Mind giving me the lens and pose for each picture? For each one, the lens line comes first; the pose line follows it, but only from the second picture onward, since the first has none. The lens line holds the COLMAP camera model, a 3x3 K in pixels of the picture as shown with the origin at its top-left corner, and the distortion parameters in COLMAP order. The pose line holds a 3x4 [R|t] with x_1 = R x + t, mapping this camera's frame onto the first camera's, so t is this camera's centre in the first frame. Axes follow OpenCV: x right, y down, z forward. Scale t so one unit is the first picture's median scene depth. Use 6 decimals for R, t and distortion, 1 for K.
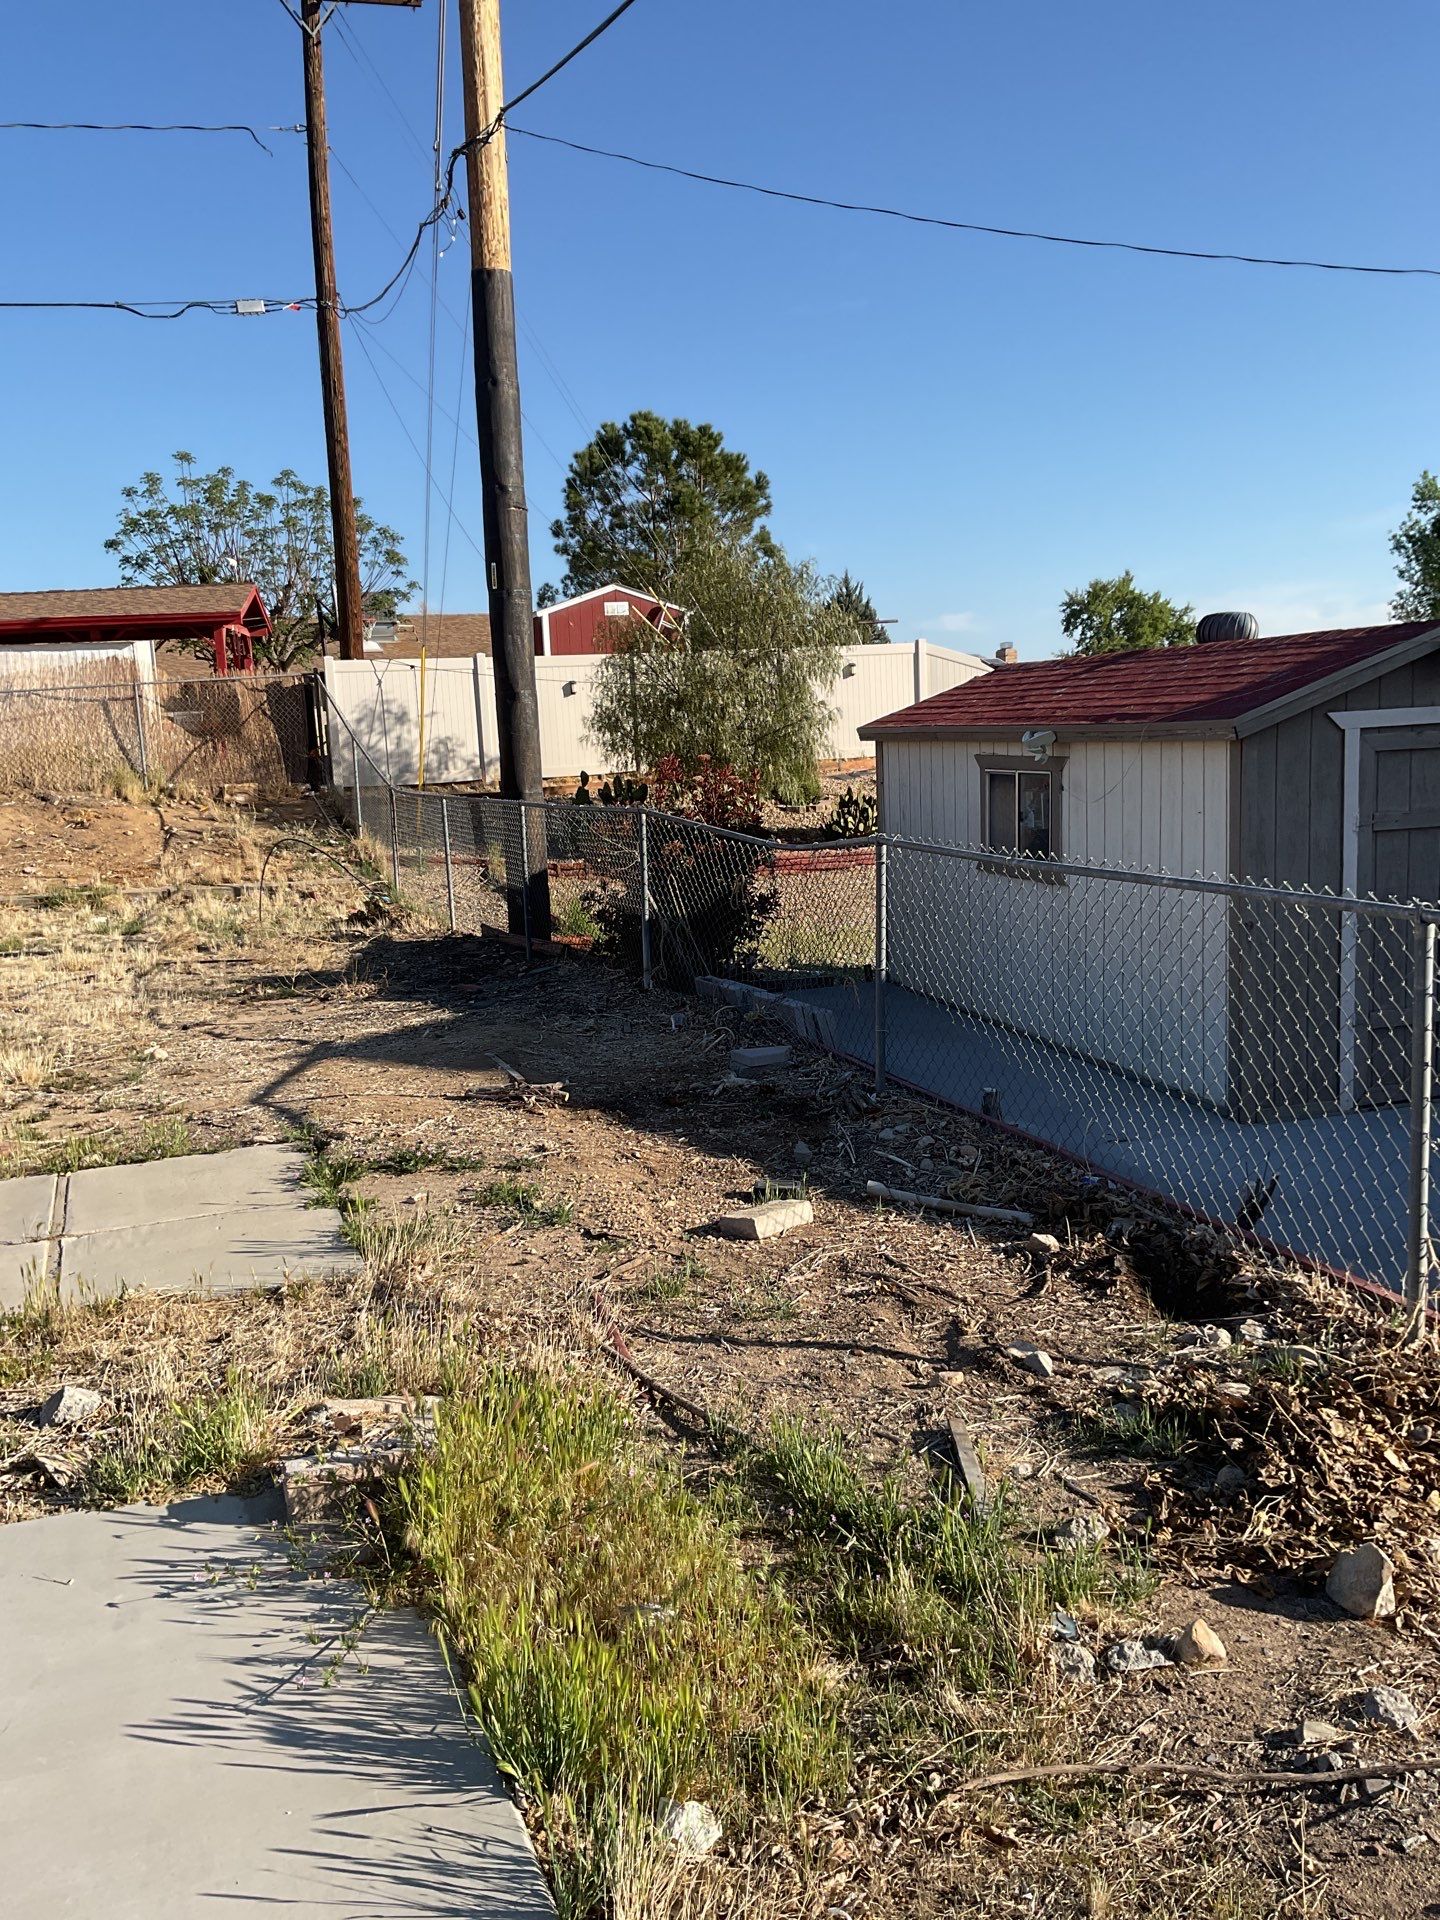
lens RADIAL K [[1551.7, 0, 727.9], [0, 1551.7, 965.7], [0, 0, 1]] dist [0.056967, -0.117511]
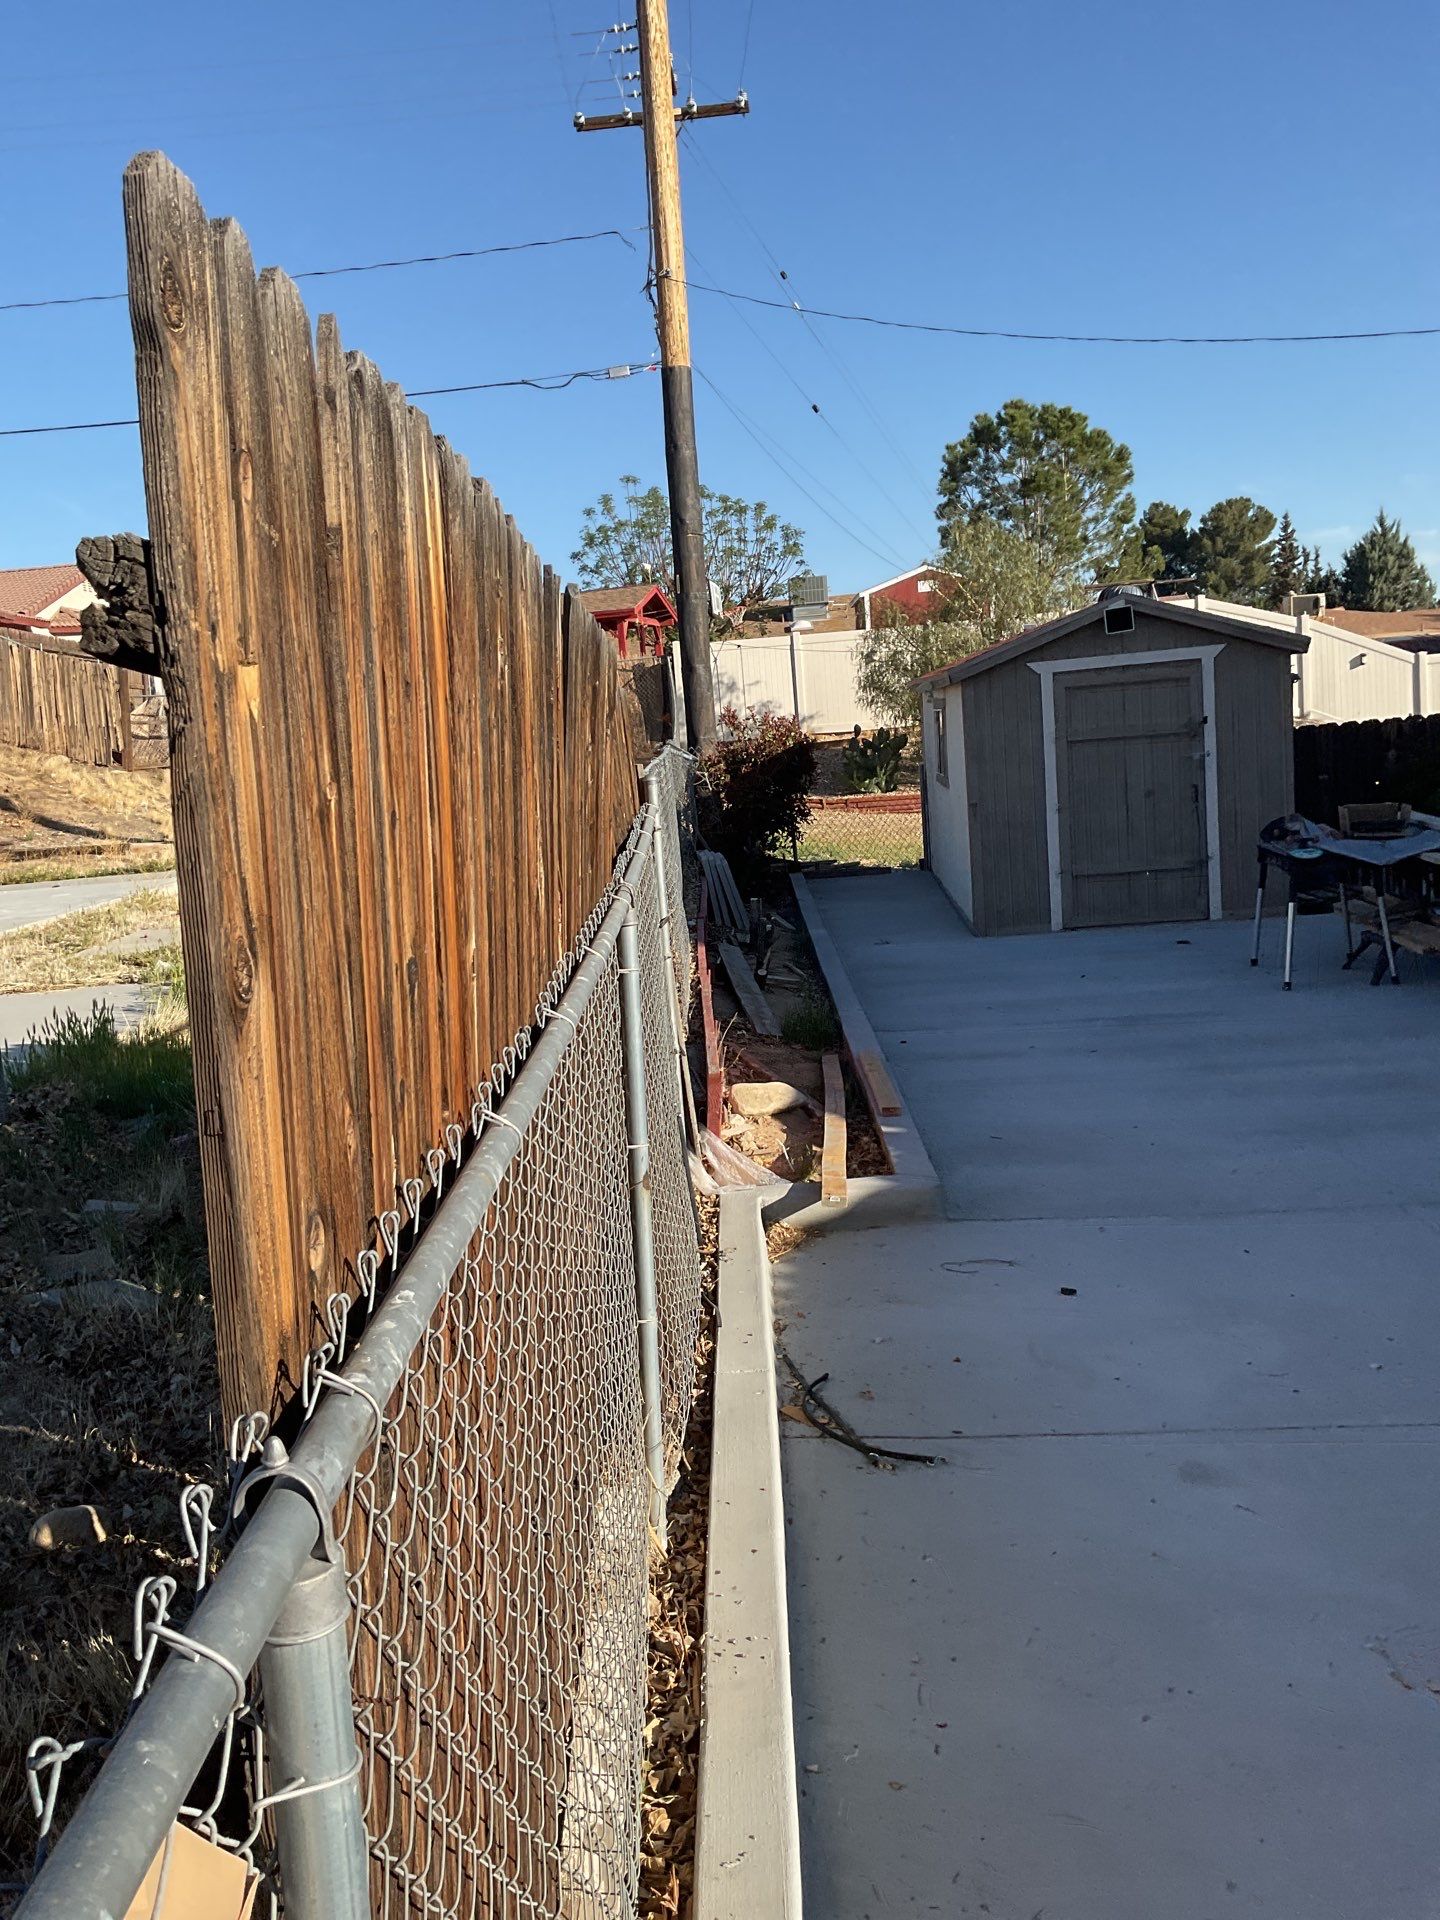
lens RADIAL K [[1551.7, 0, 726.9], [0, 1551.7, 970.6], [0, 0, 1]] dist [0.056967, -0.117511]
pose [[0.936289, 0.025940, -0.350271, 0.234540], [-0.017059, 0.999451, 0.028417, 0.034809], [0.350816, -0.020631, 0.936217, -0.185079]]
